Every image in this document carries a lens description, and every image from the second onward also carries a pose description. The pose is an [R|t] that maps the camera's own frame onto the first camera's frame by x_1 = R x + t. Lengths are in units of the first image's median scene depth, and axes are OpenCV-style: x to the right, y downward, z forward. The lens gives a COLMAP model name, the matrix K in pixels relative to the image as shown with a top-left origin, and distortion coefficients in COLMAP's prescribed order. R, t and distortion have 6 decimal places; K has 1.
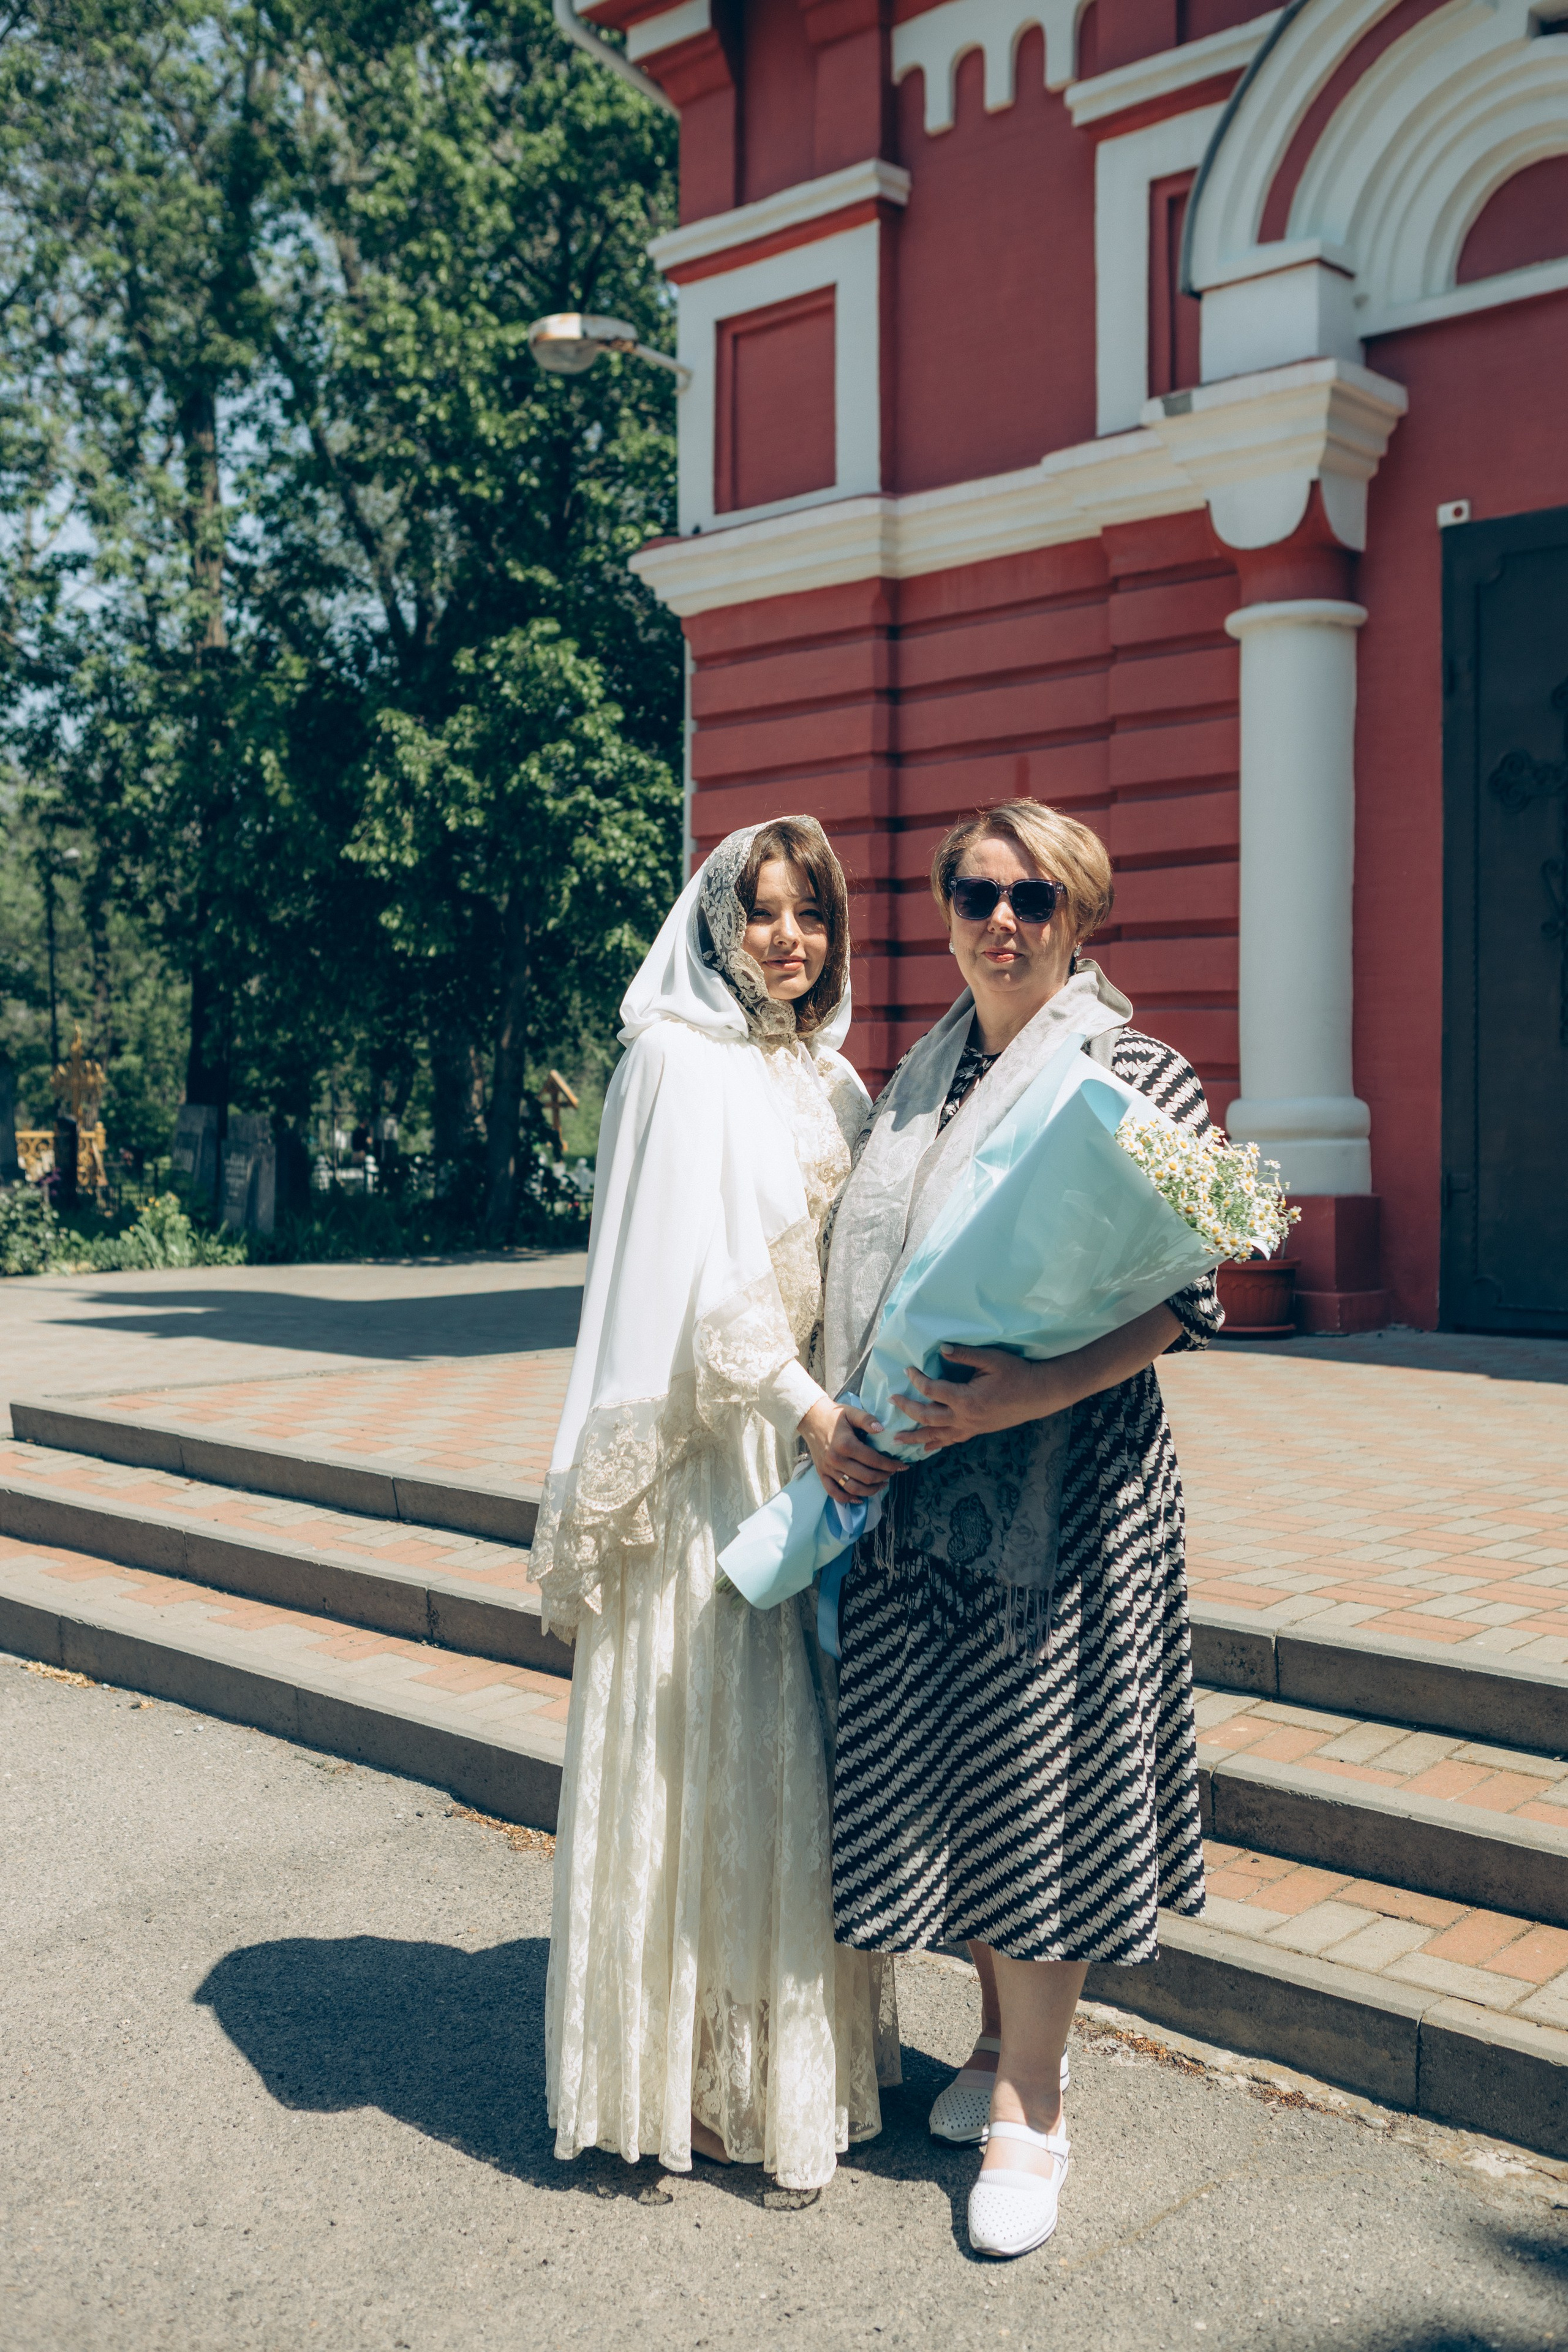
lens RADIAL K [[2401.9, 0, 770.1], [0, 2401.9, 1164.6], [0, 0, 1]] dist [-0.017432, 0.000000]
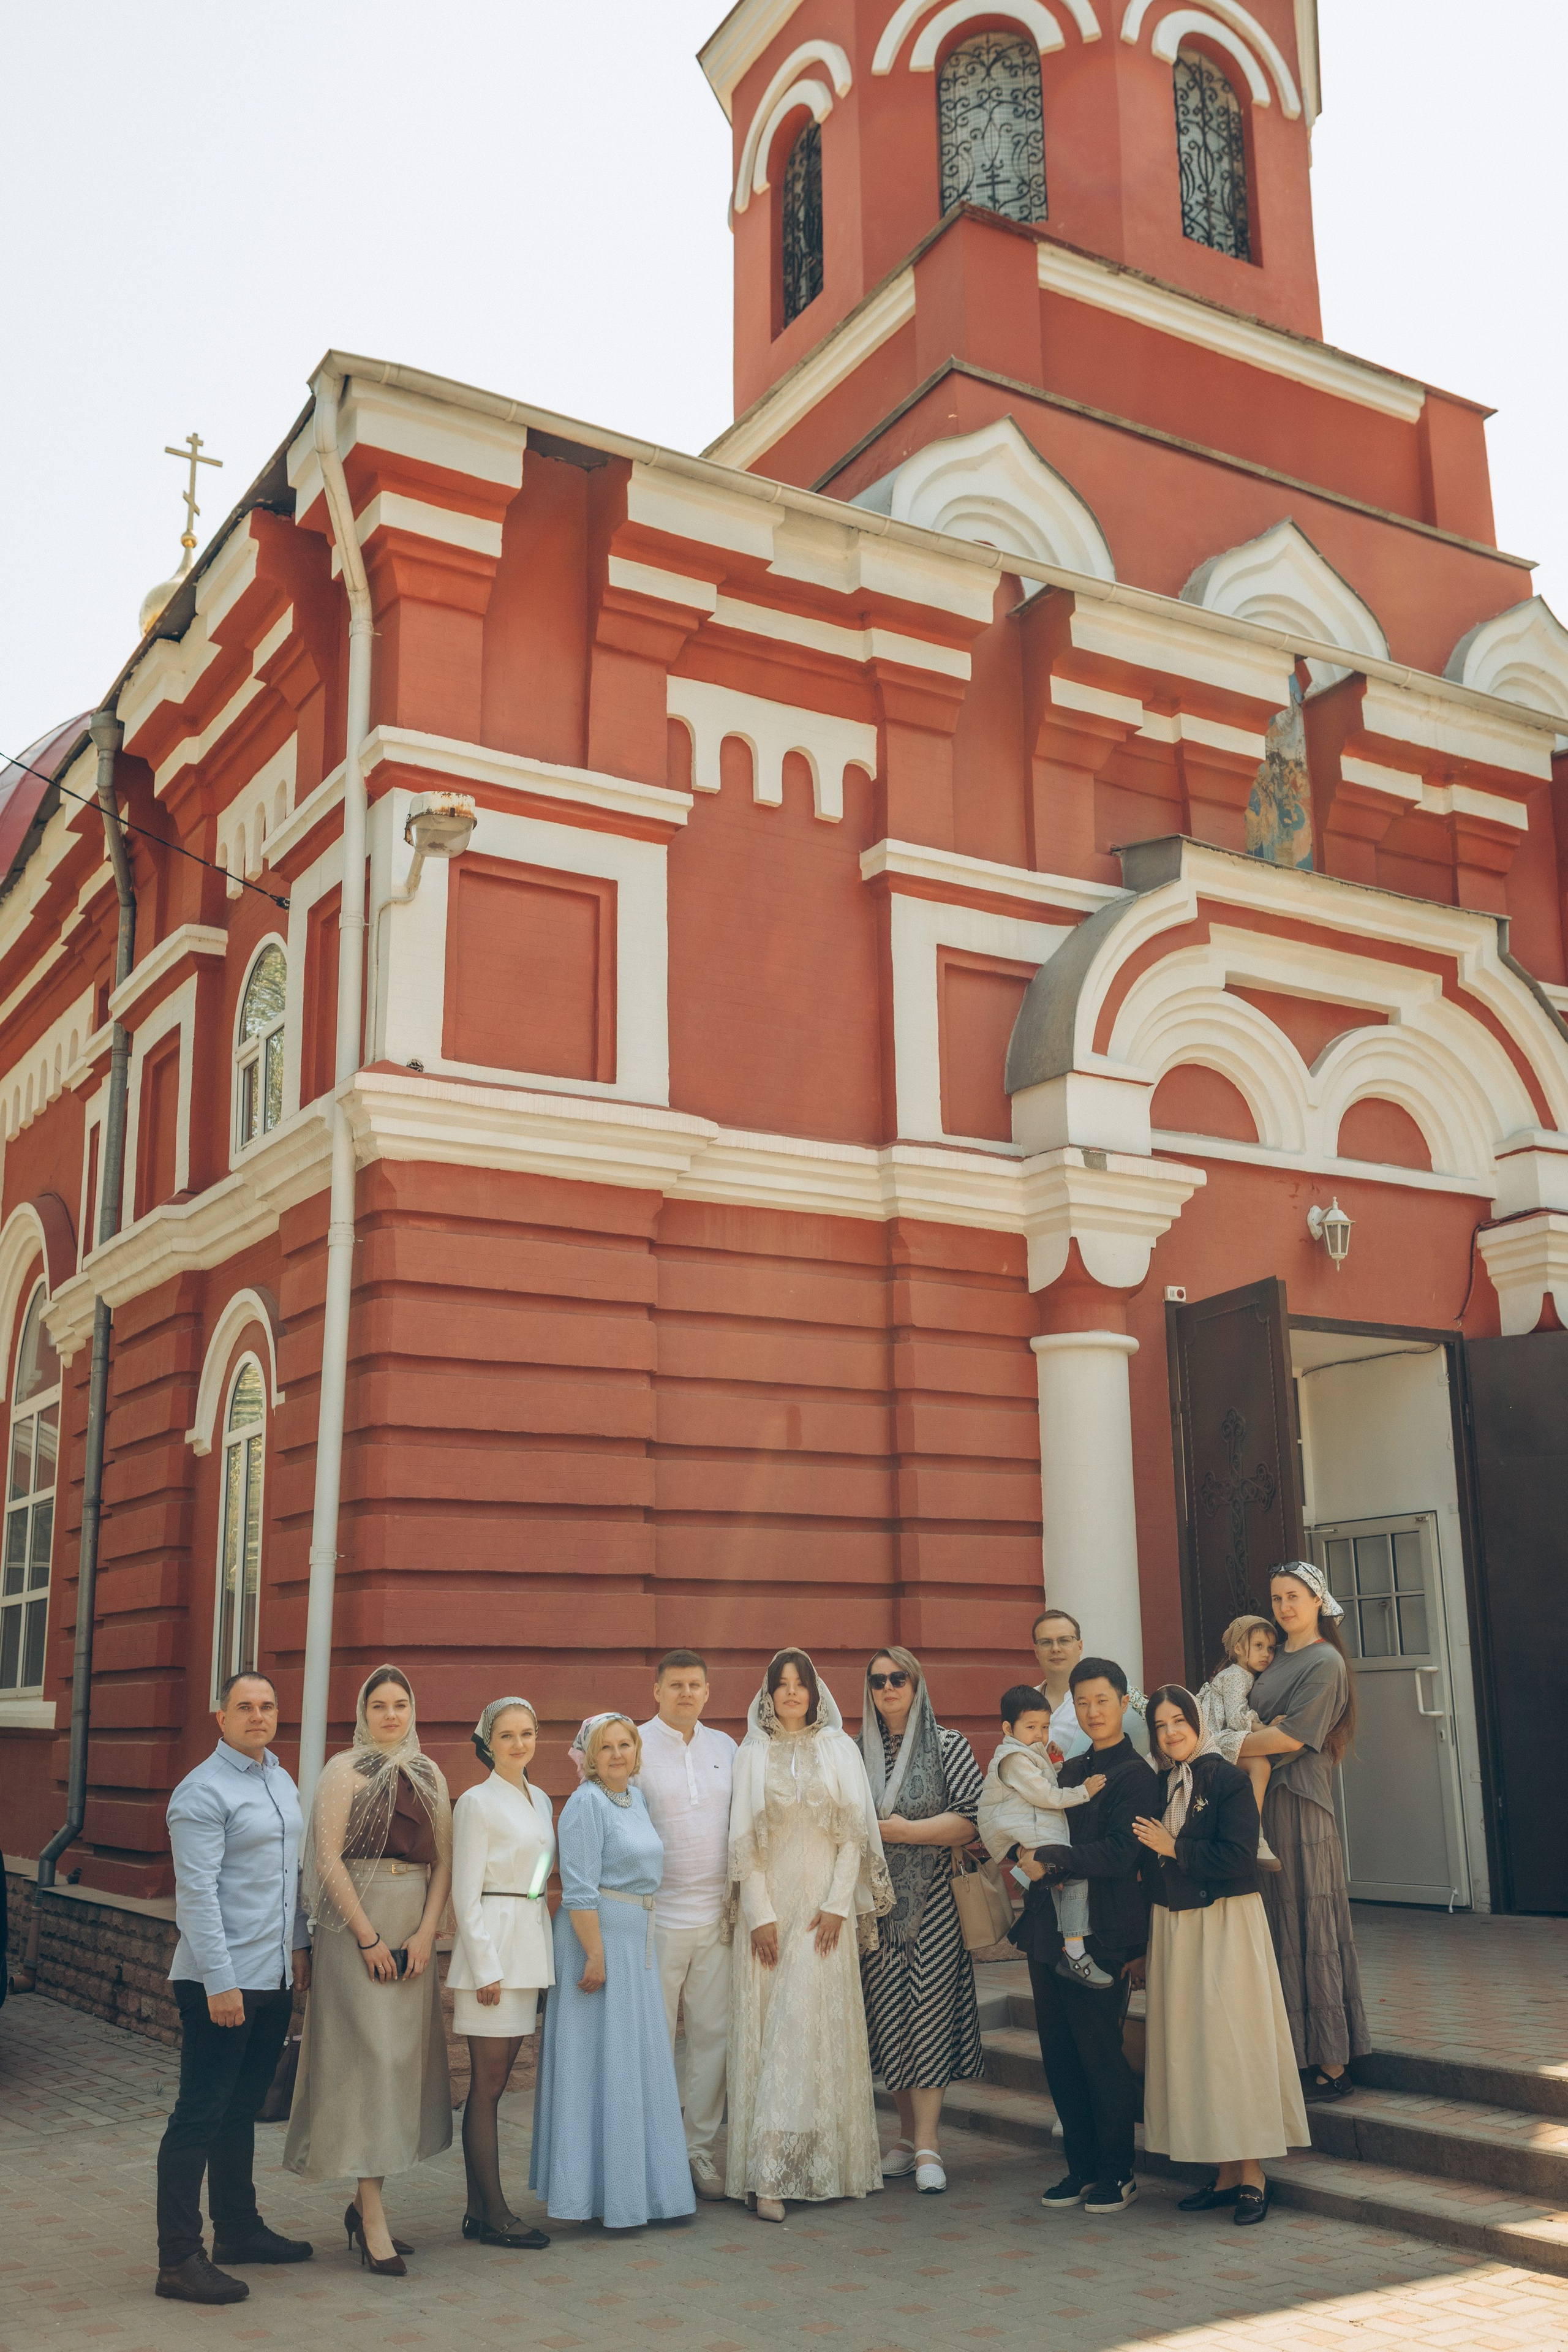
lens RADIAL K [[2291.4, 0, 754.5], [0, 2291.4, 1231.7], [0, 0, 1]] dist [0.006204, 0.000000]
pose [[0.244787, 0.213518, 0.945775, -0.945795], [0.048095, 0.971576, -0.231791, -0.019887], [-0.968383, 0.102226, 0.227560, 0.895301]]
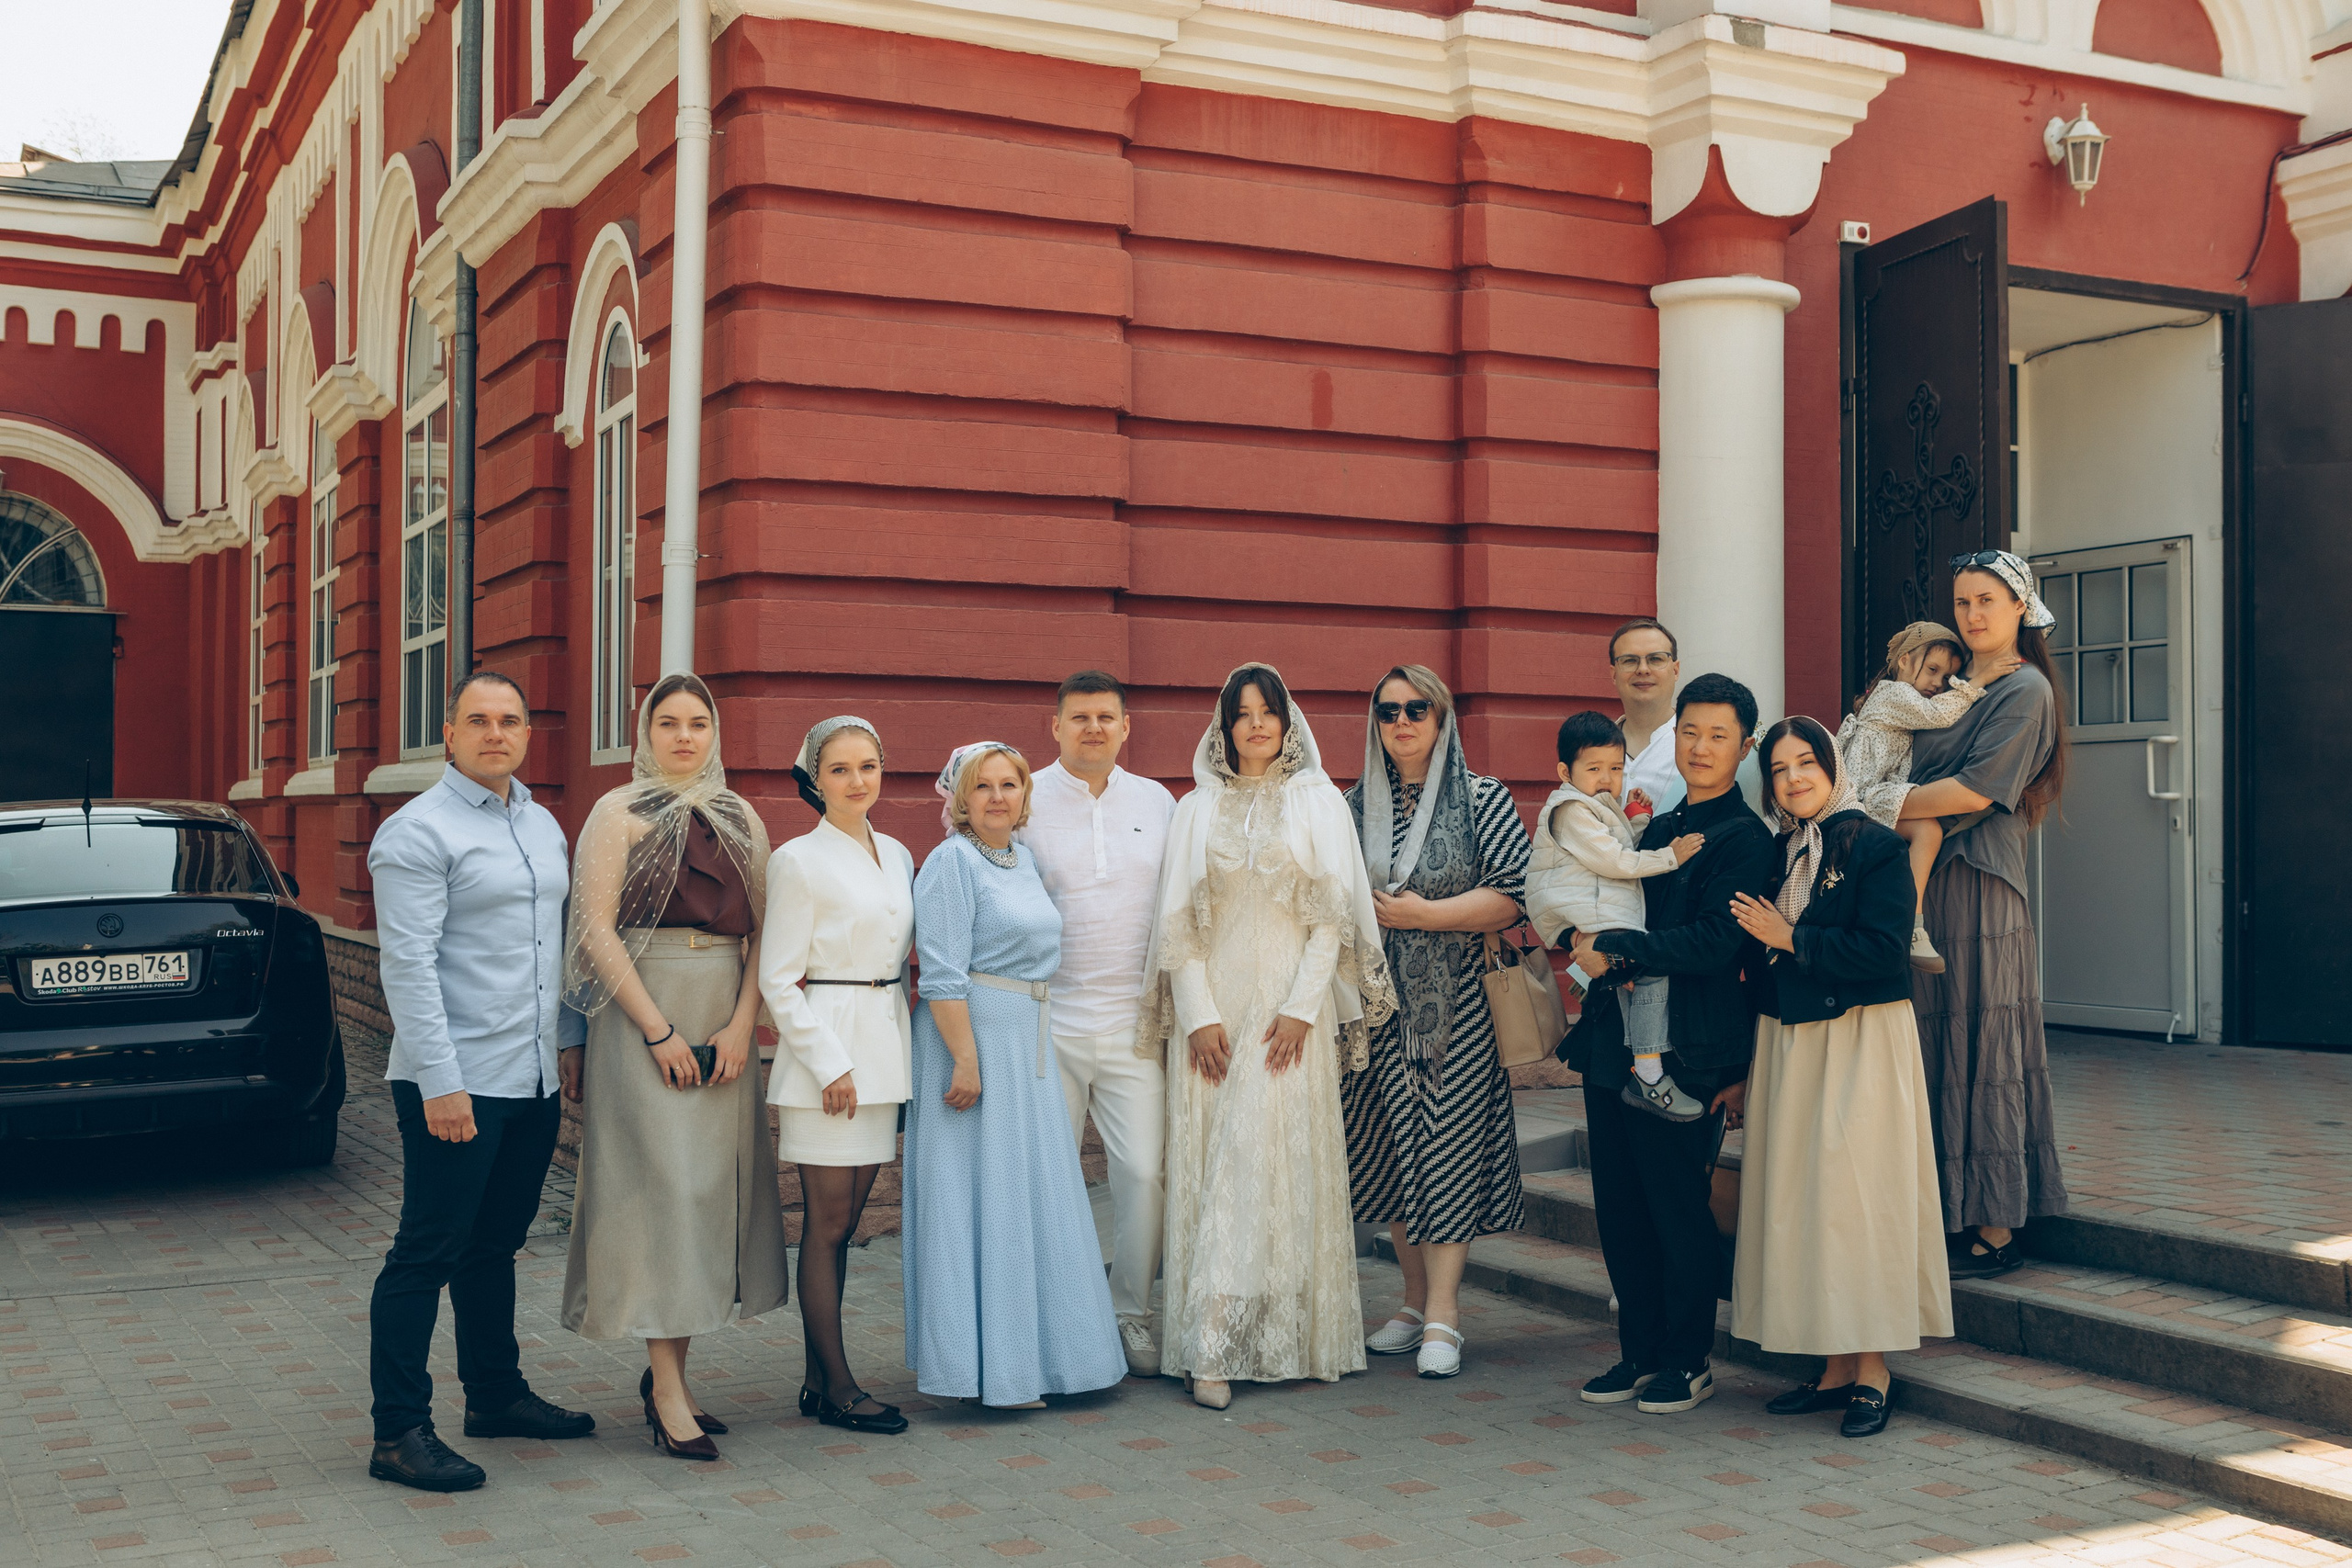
lens RADIAL K [[2483.3, 0, 1146.7], [0, 2483.3, 862.0], [0, 0, 1]] dist [-0.028459, 0.000000]
pose [[0.344378, 0.007049, 0.938805, -0.740458], [0.030977, 0.999342, -0.018867, -0.001590], [-0.938320, 0.035578, 0.343933, 0.894802]]
